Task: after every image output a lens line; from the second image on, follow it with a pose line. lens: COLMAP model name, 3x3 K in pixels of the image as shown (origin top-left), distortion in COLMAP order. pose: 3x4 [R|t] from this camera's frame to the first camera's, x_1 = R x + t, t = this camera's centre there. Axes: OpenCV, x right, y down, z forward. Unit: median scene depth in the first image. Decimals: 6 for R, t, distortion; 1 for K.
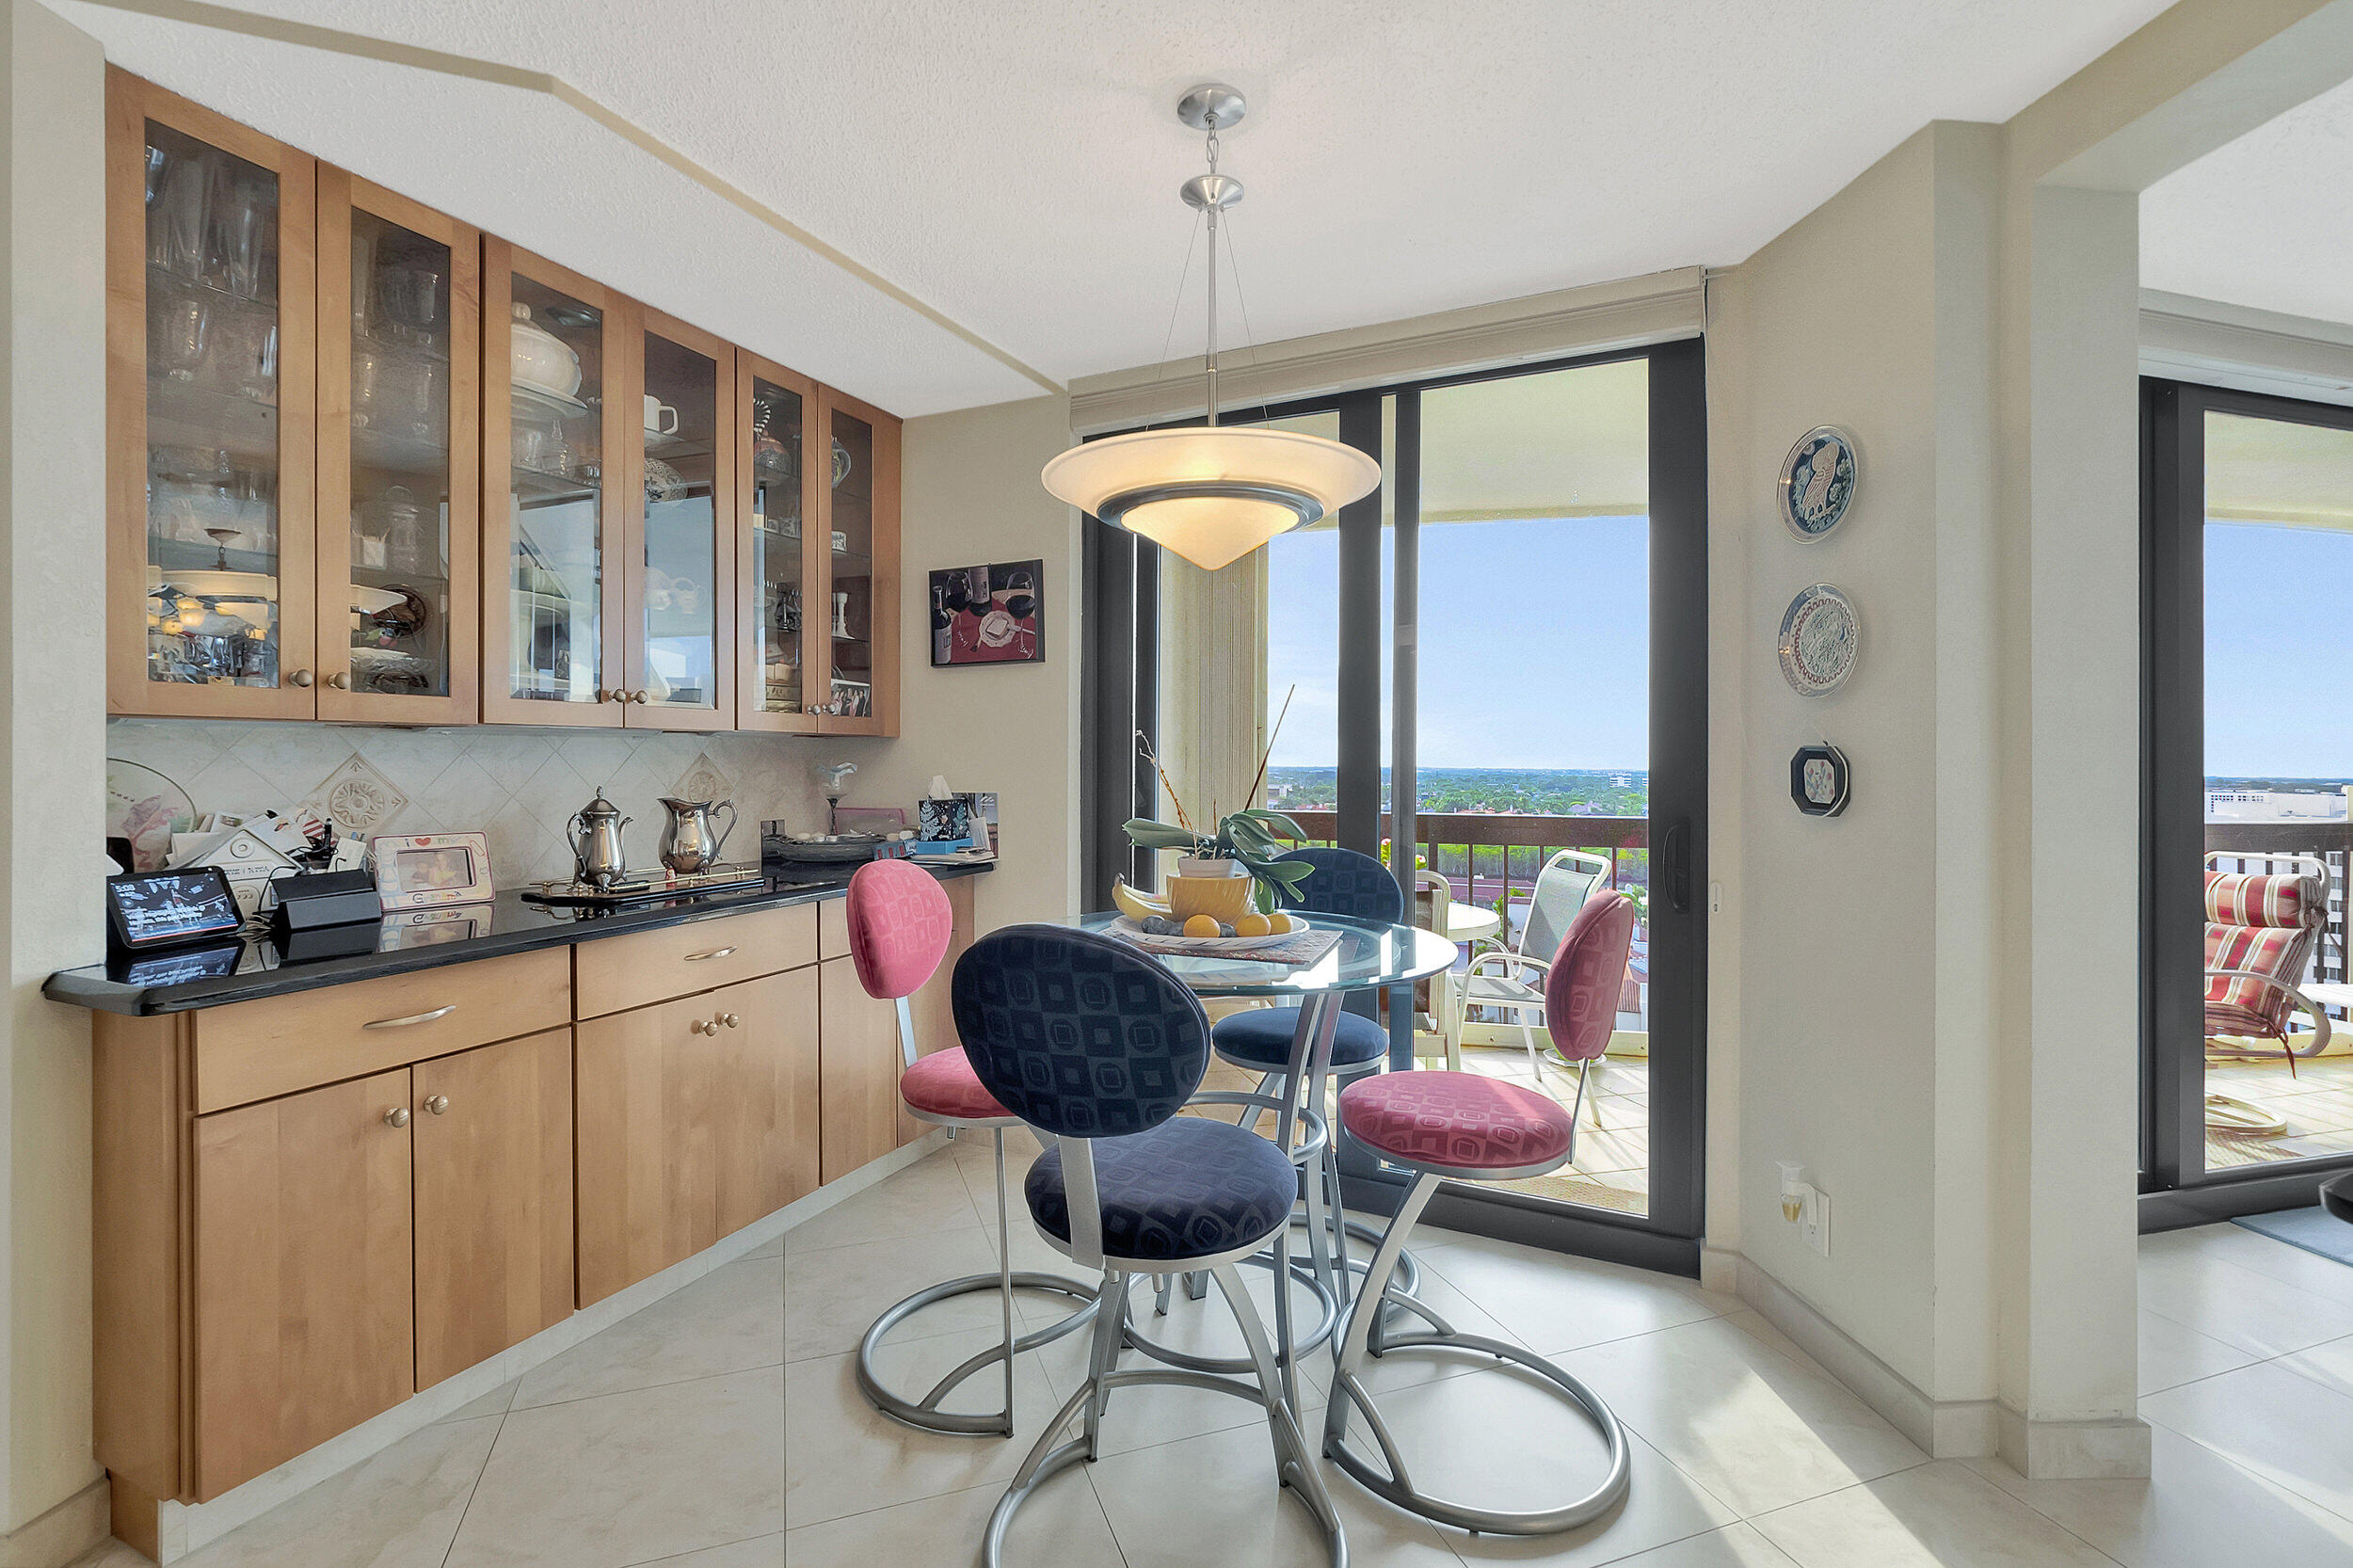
lens RADIAL K [[1038.1, 0, 1162.8], [0, 1038.1, 755.7], [0, 0, 1]] dist [0.000841, -0.001456]
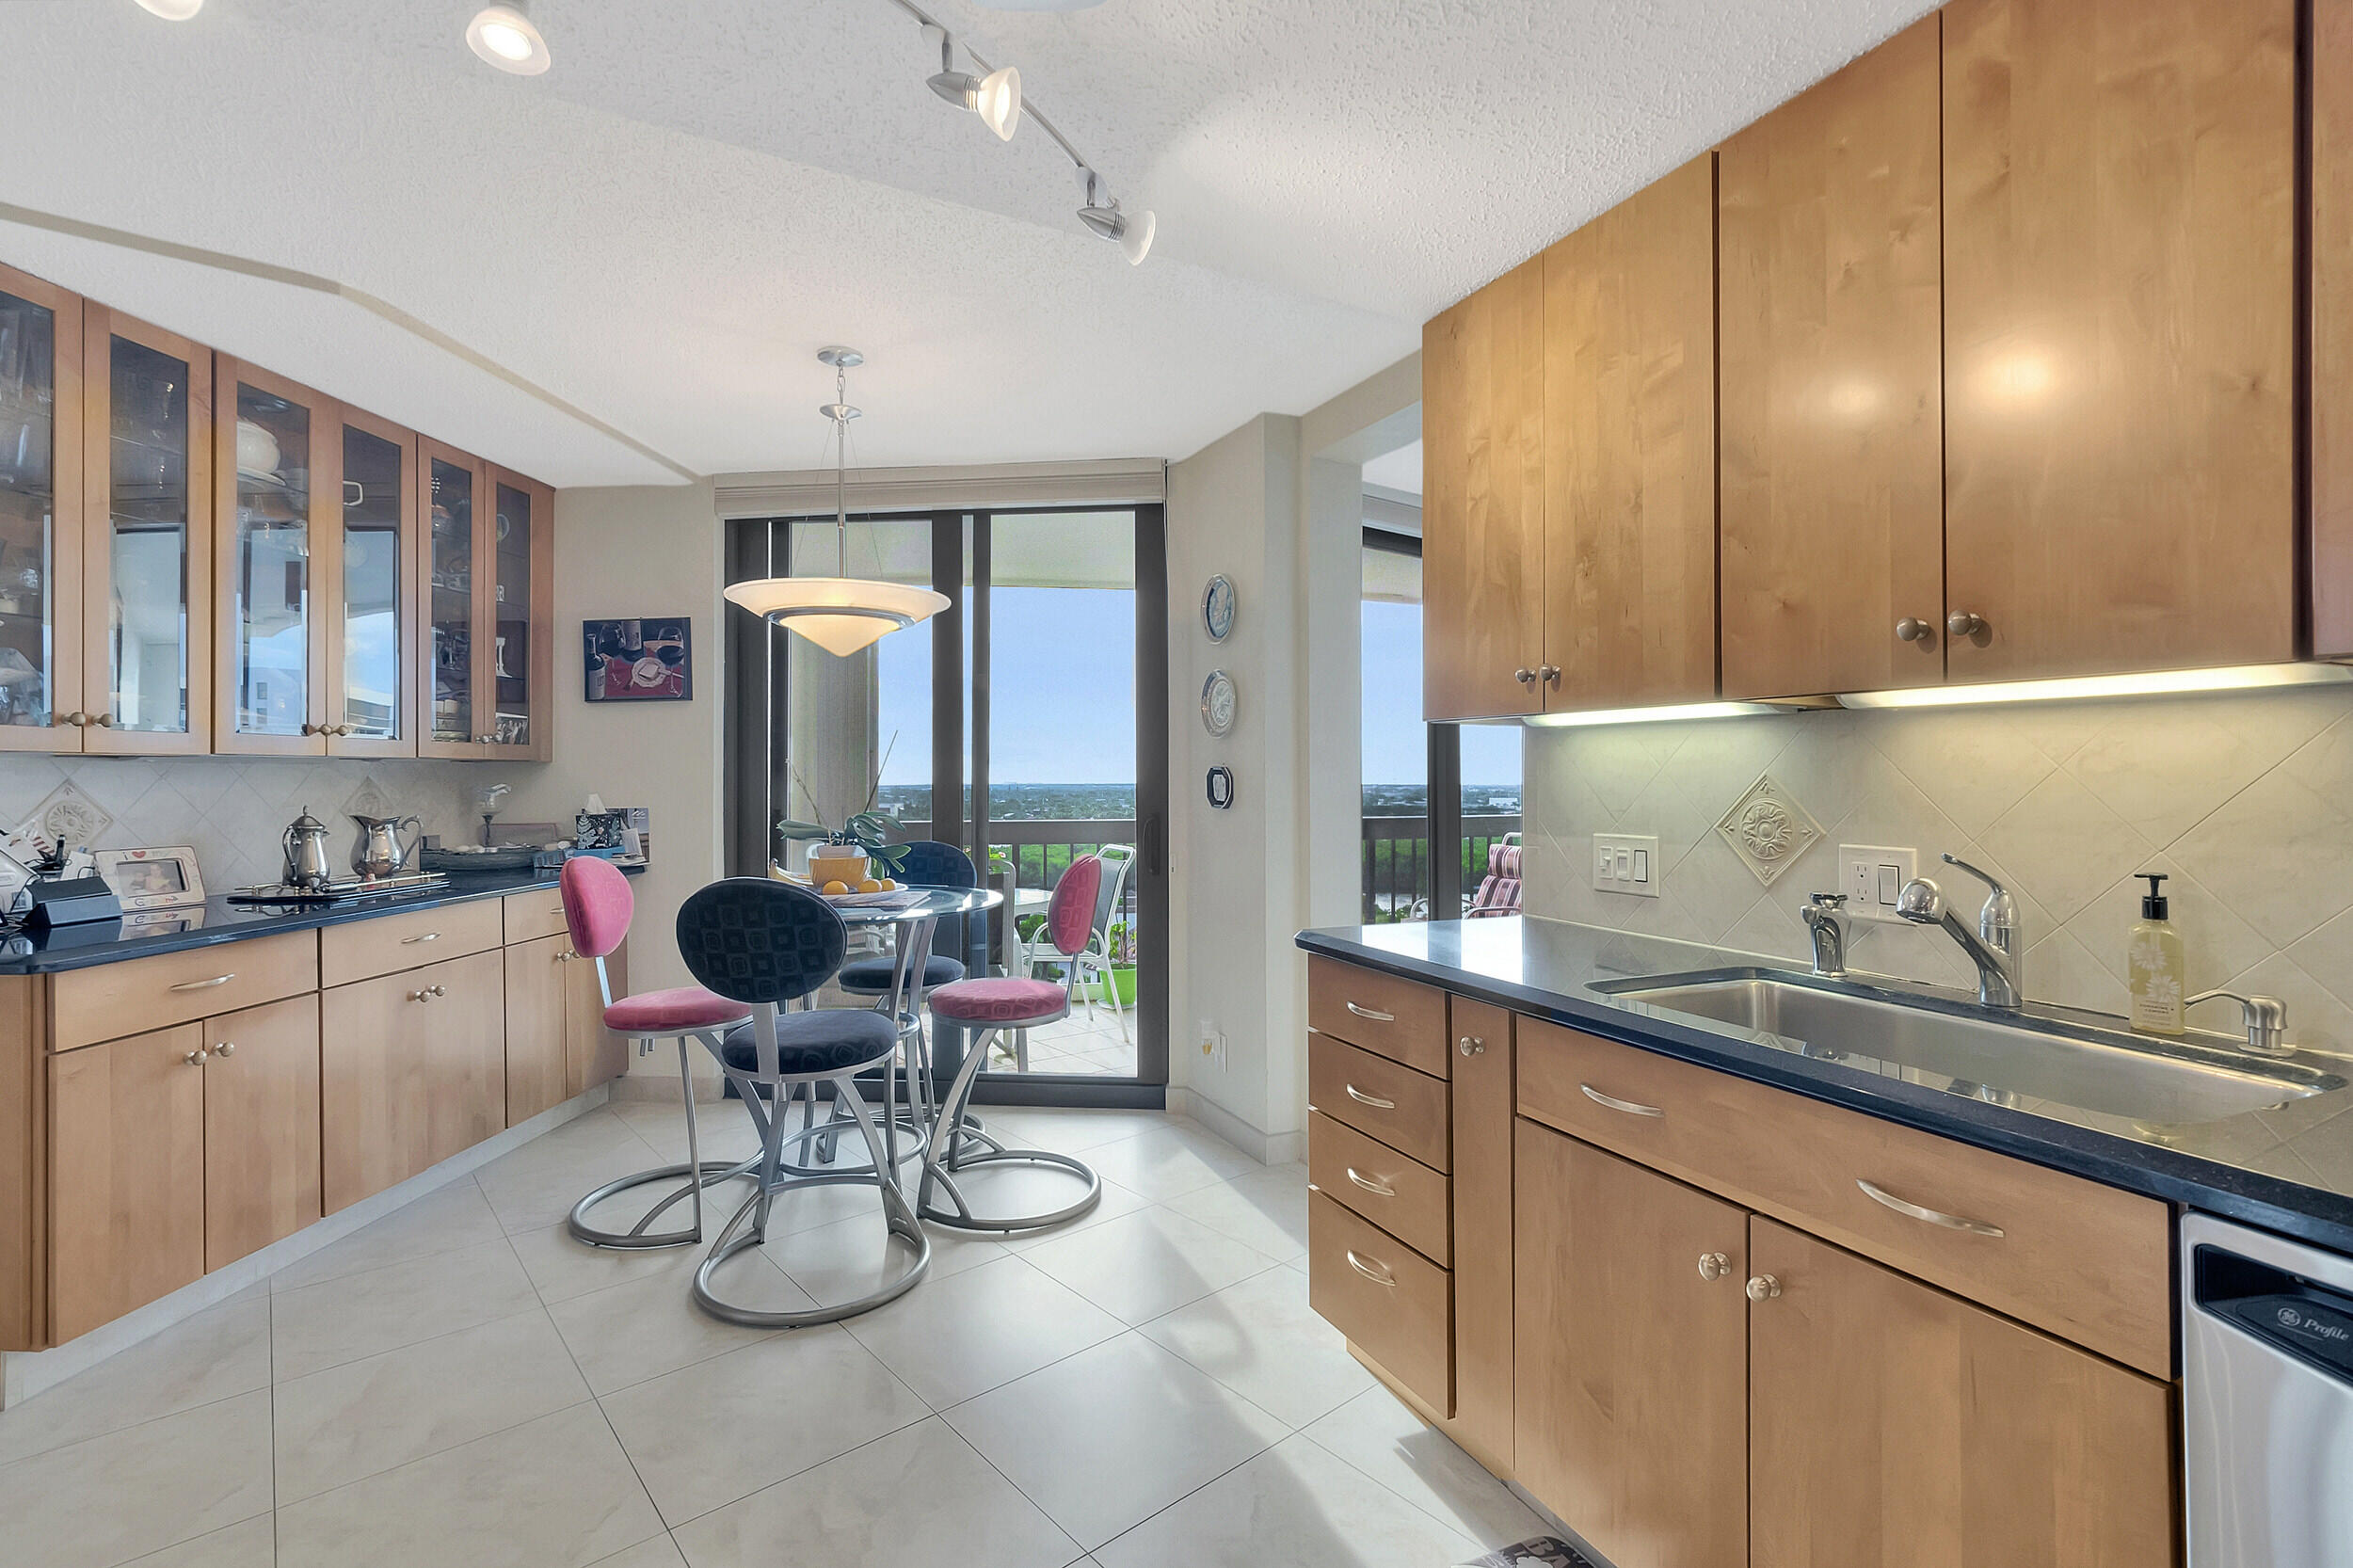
lens RADIAL K [[1048.7, 0, 1149.6], [0, 1048.7, 757.6], [0, 0, 1]] dist [0.001296, 0.000008]
pose [[0.937734, -0.002056, 0.347348, -0.050479], [0.007336, 0.999877, -0.013885, -0.001669], [-0.347277, 0.015569, 0.937633, -0.475569]]
